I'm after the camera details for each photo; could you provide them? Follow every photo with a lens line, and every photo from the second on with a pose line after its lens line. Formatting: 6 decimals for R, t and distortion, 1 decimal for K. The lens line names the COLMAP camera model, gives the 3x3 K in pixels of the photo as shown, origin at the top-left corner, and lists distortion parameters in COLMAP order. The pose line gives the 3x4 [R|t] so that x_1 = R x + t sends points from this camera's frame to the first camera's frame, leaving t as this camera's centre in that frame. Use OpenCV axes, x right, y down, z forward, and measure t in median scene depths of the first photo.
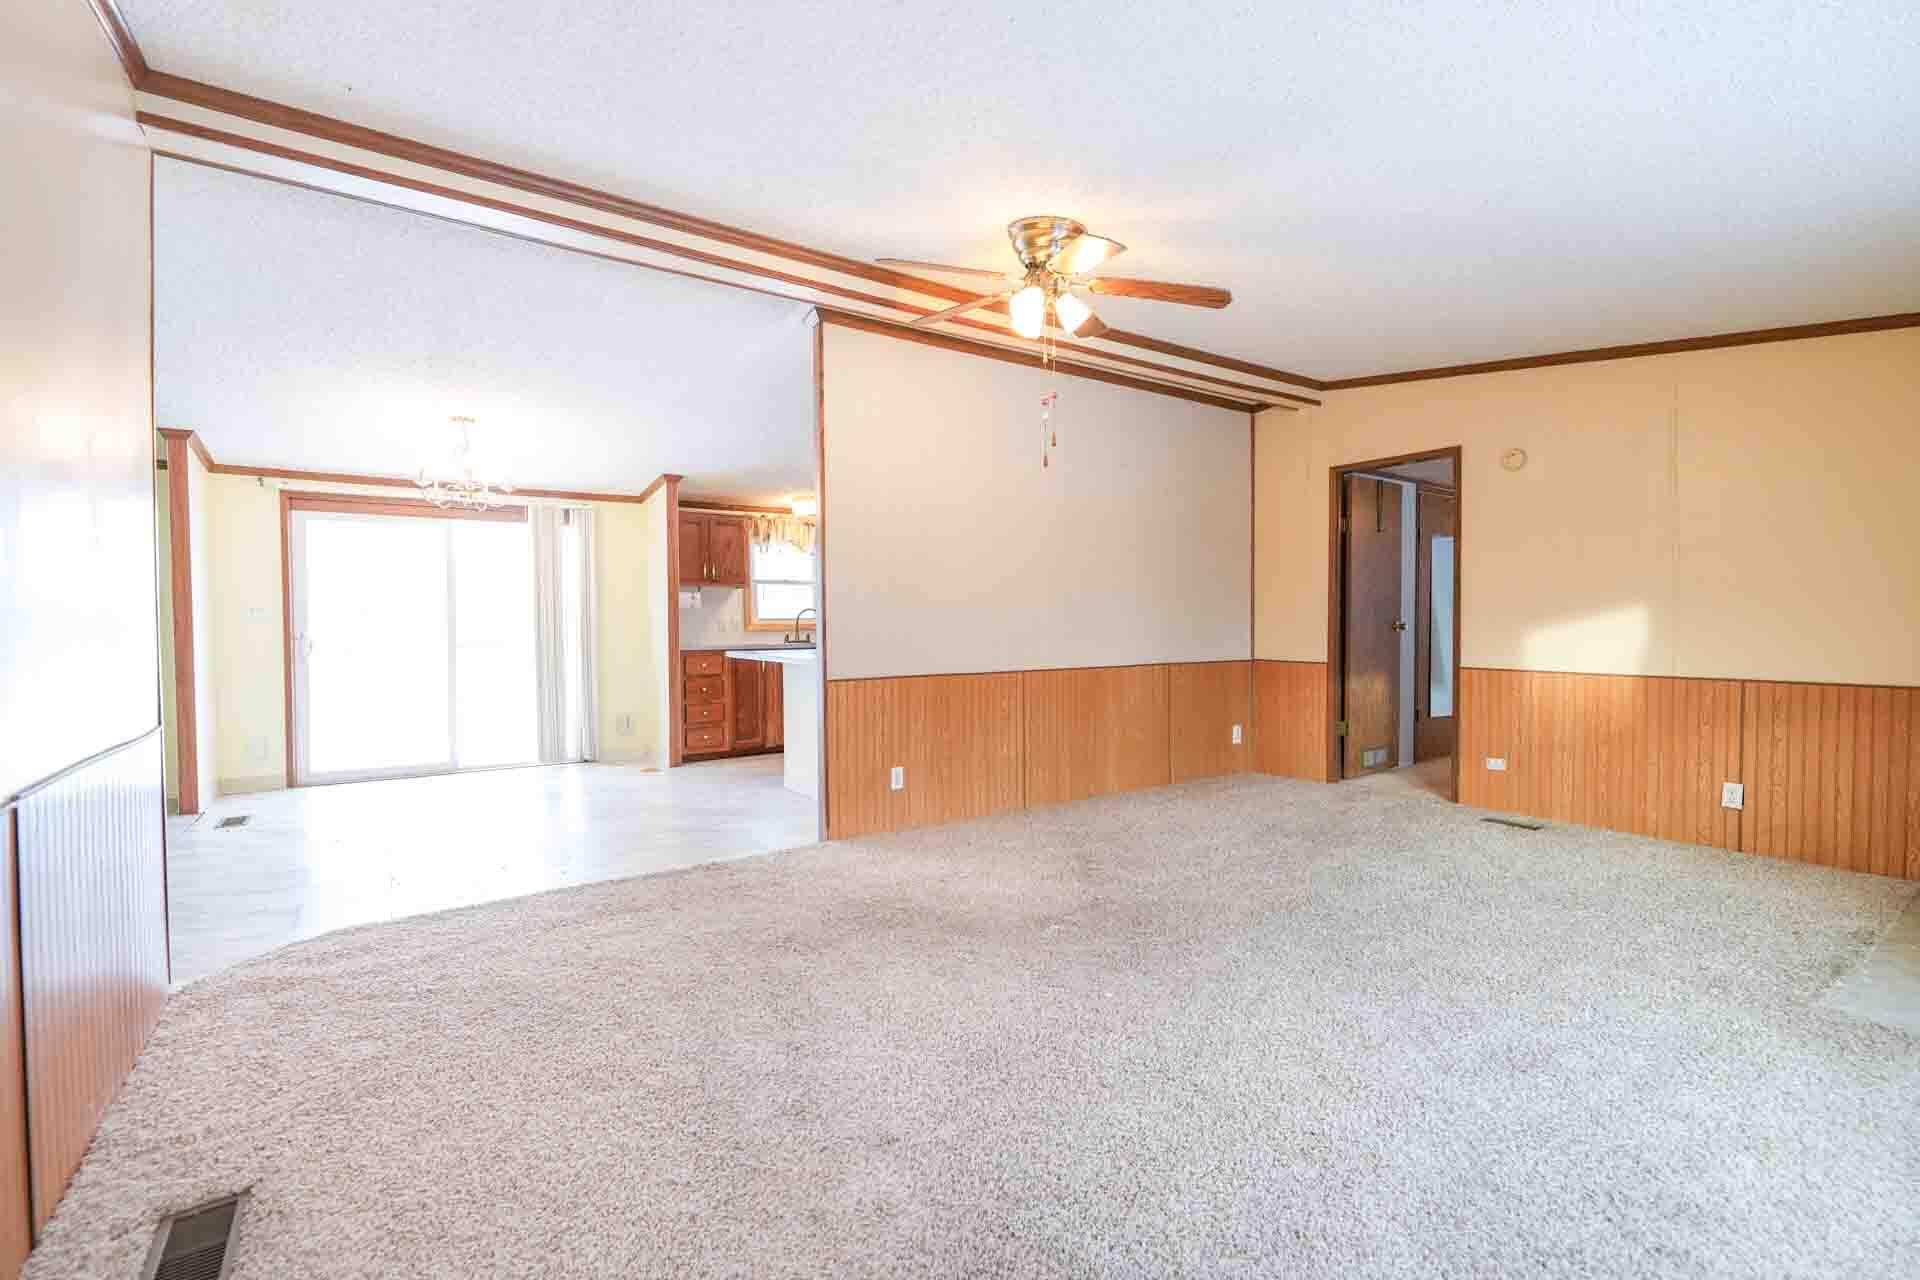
lens RADIAL K [[825.1, 0, 944.3], [0, 825.1, 642.8], [0, 0, 1]] dist [-0.000716, -0.000116]
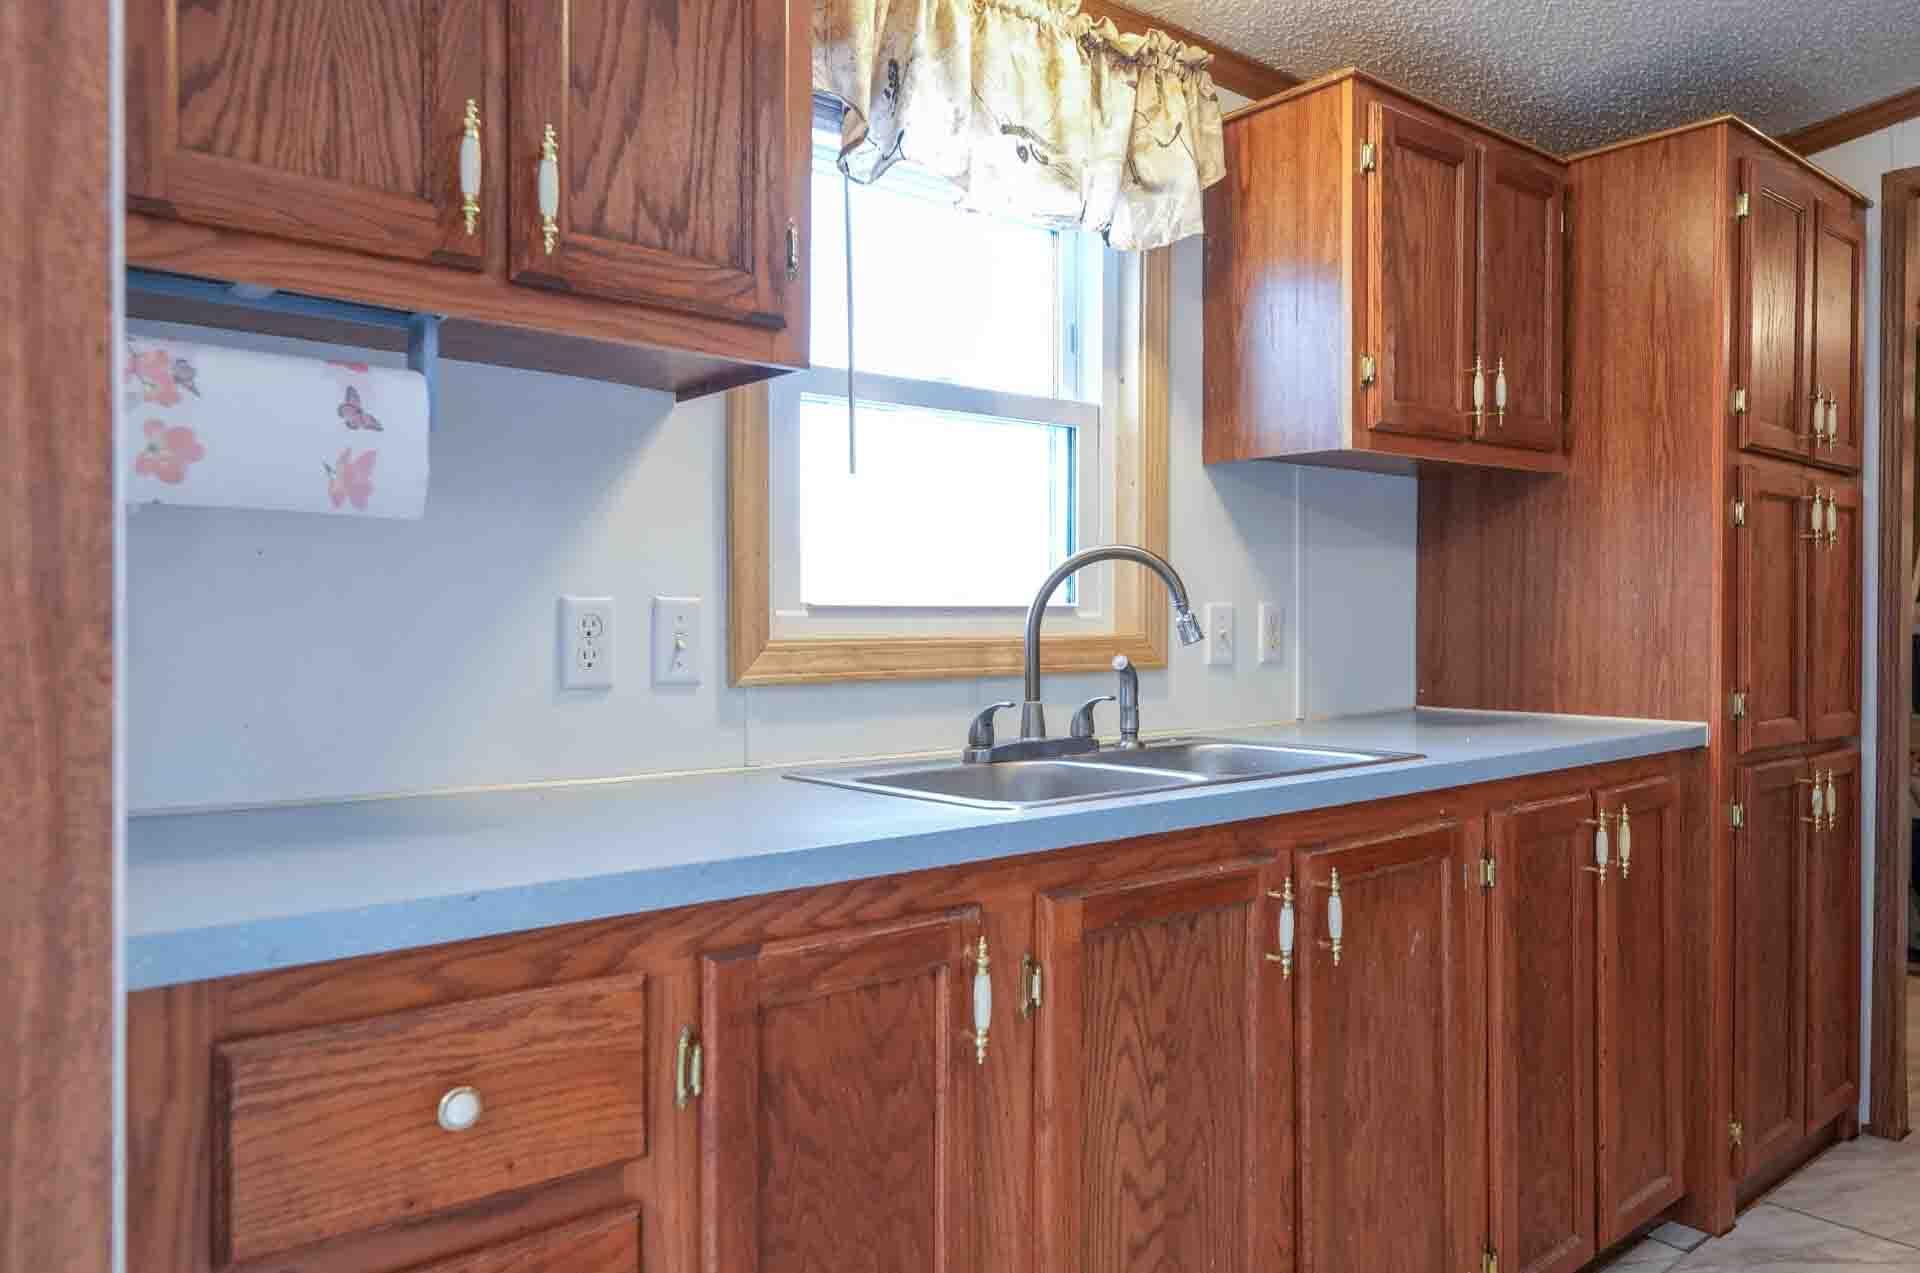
lens RADIAL K [[1287.8, 0, 960.0], [0, 1287.8, 636.5], [0, 0, 1]] dist [-0.000325, 0.004370]
pose [[0.995581, 0.007563, 0.093602, -0.247294], [-0.006416, 0.999901, -0.012552, -0.023210], [-0.093688, 0.011896, 0.995531, 0.845514]]
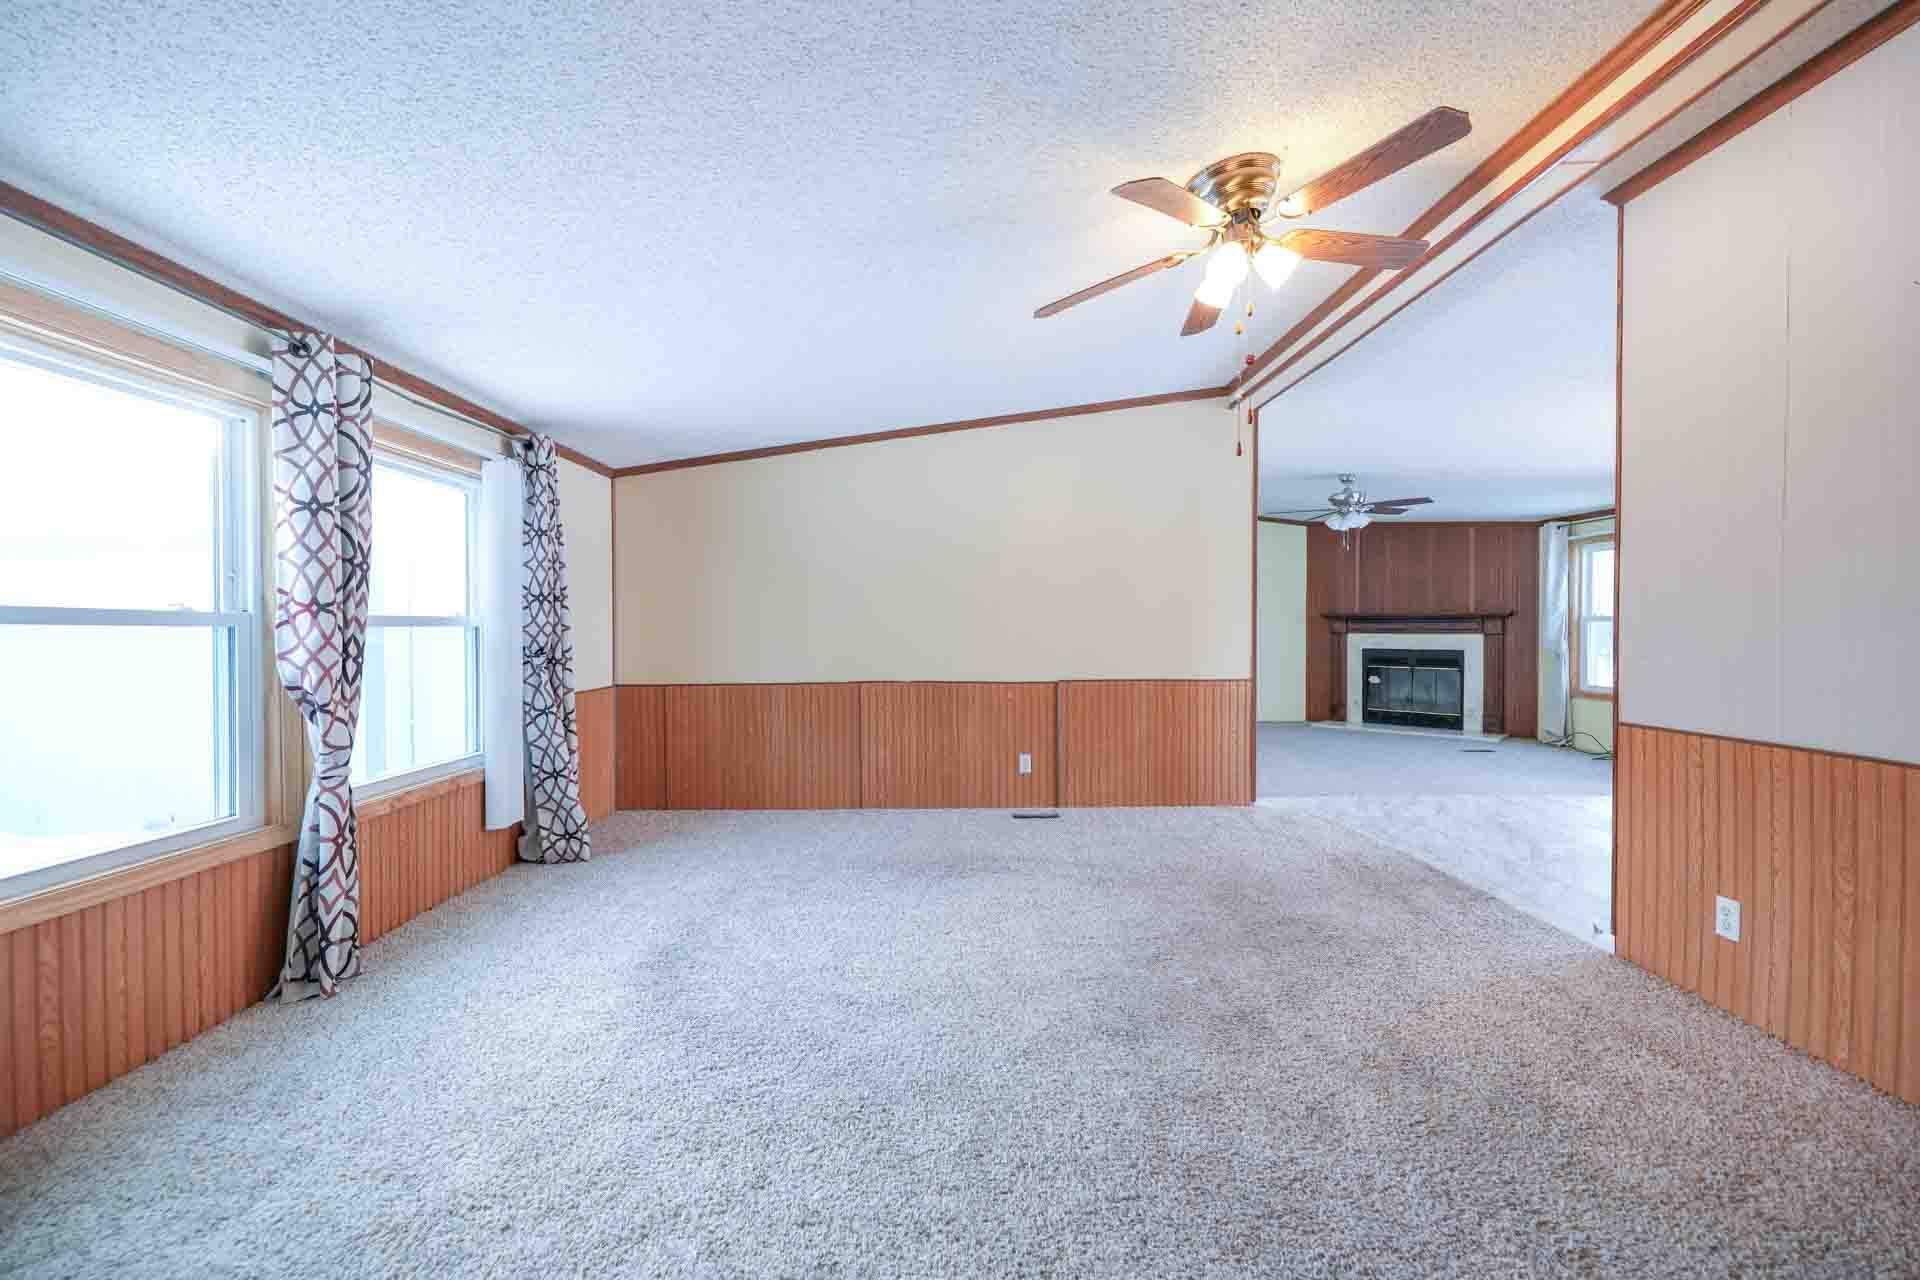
lens RADIAL K [[796.6, 0, 950.6], [0, 796.6, 636.2], [0, 0, 1]] dist [-0.000499, -0.000562]
pose [[-0.563724, 0.018668, -0.825752, 0.430177], [-0.017528, 0.999249, 0.034556, -0.023008], [0.825777, 0.033954, -0.562973, 0.543210]]
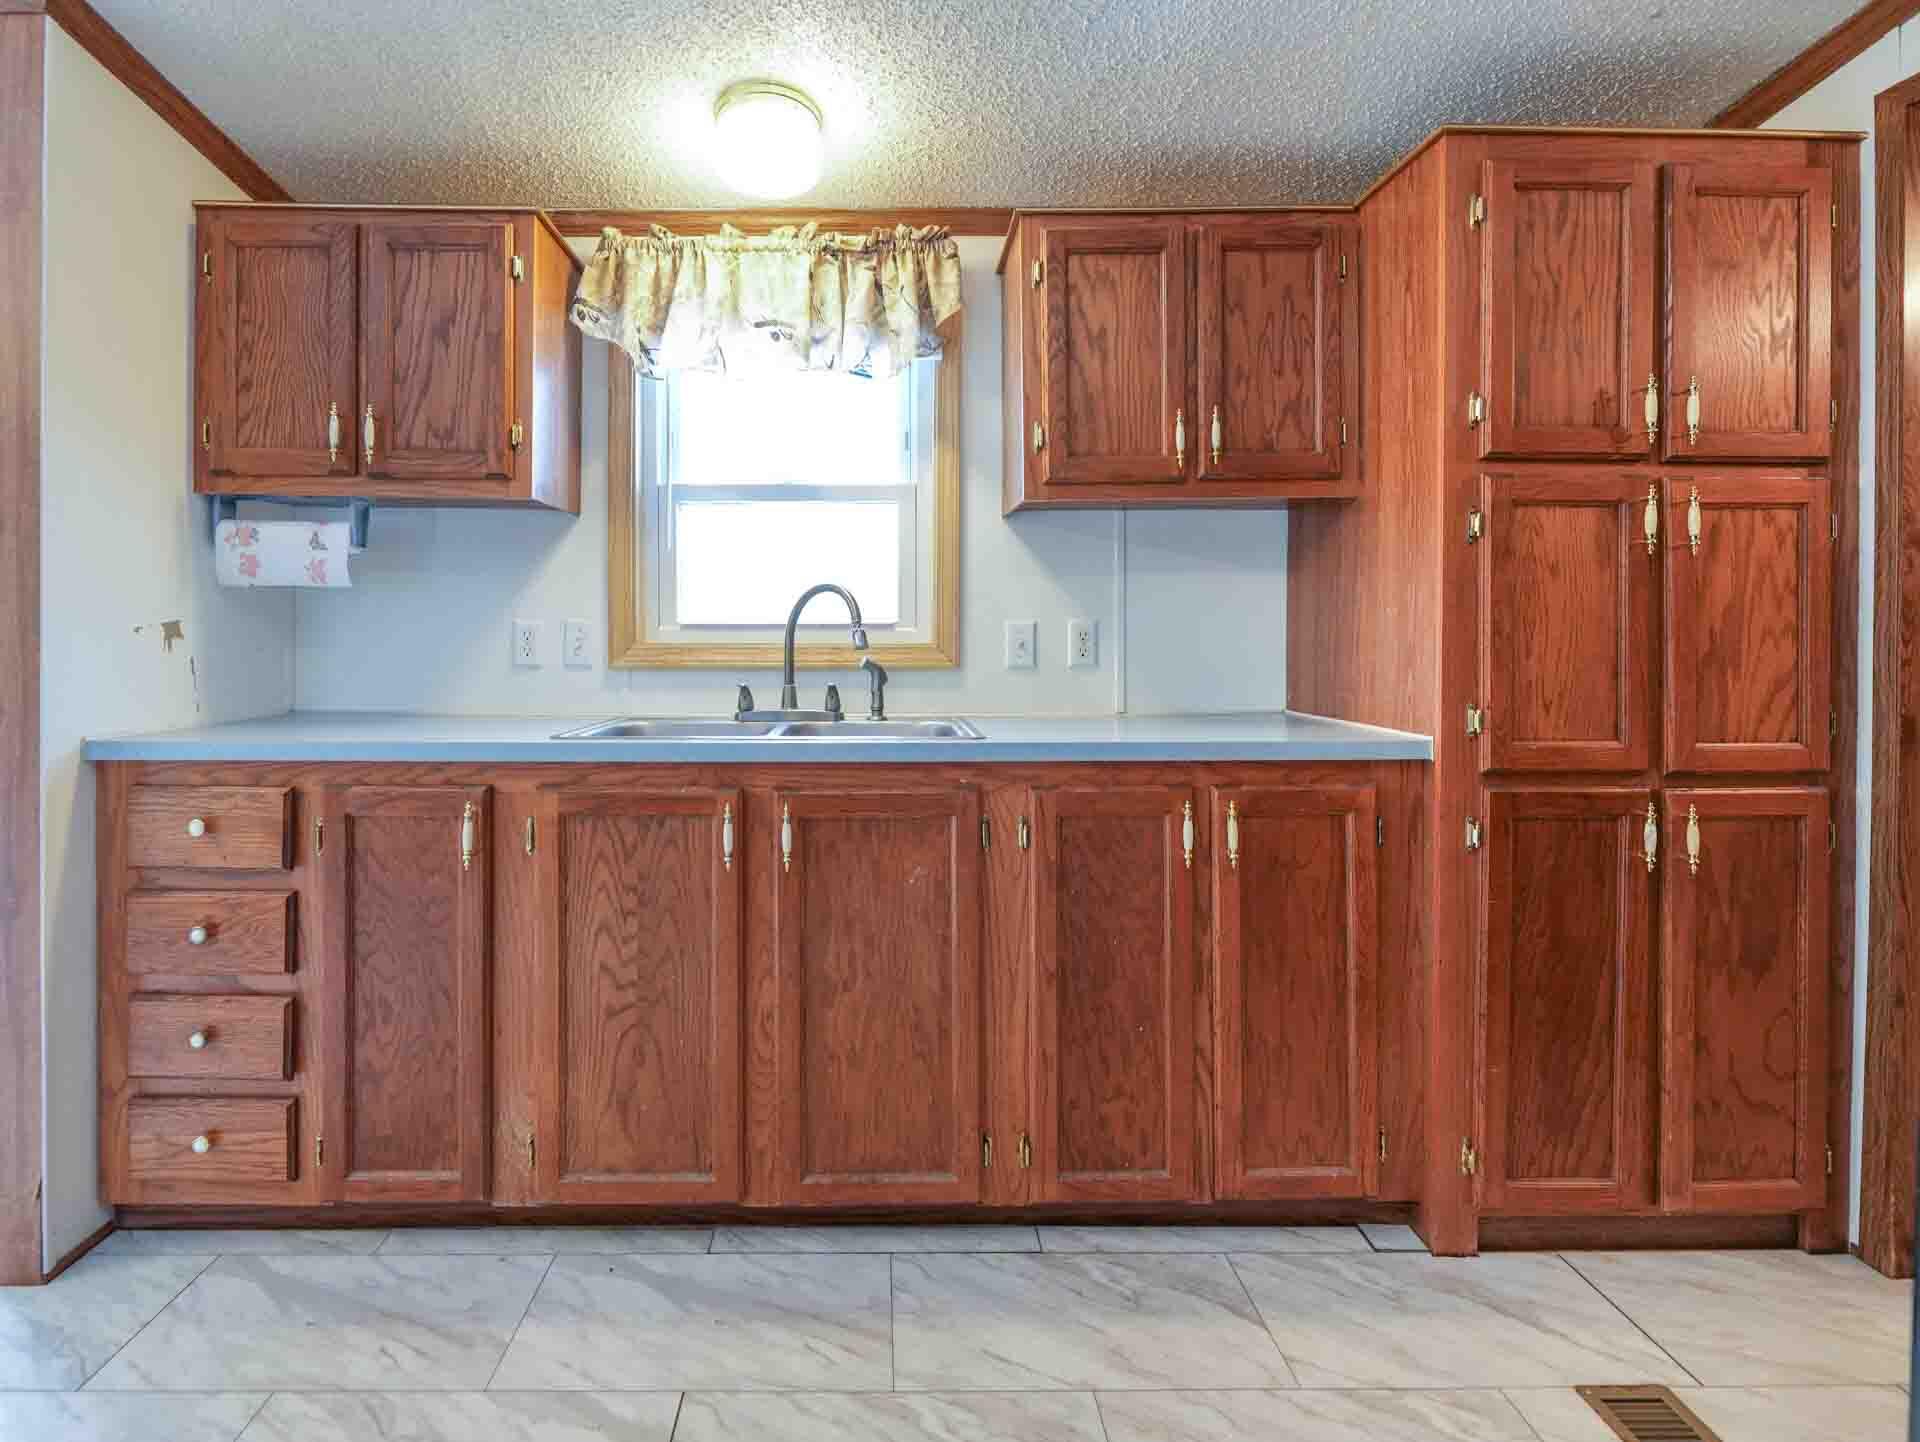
lens RADIAL K [[908.5, 0, 919.8], [0, 908.5, 634.3], [0, 0, 1]] dist [-0.002520, -0.000565]
pose [[0.834668, 0.011539, -0.550633, 0.013038], [-0.023299, 0.999625, -0.014369, -0.026561], [0.550261, 0.024822, 0.834624, 0.893292]]
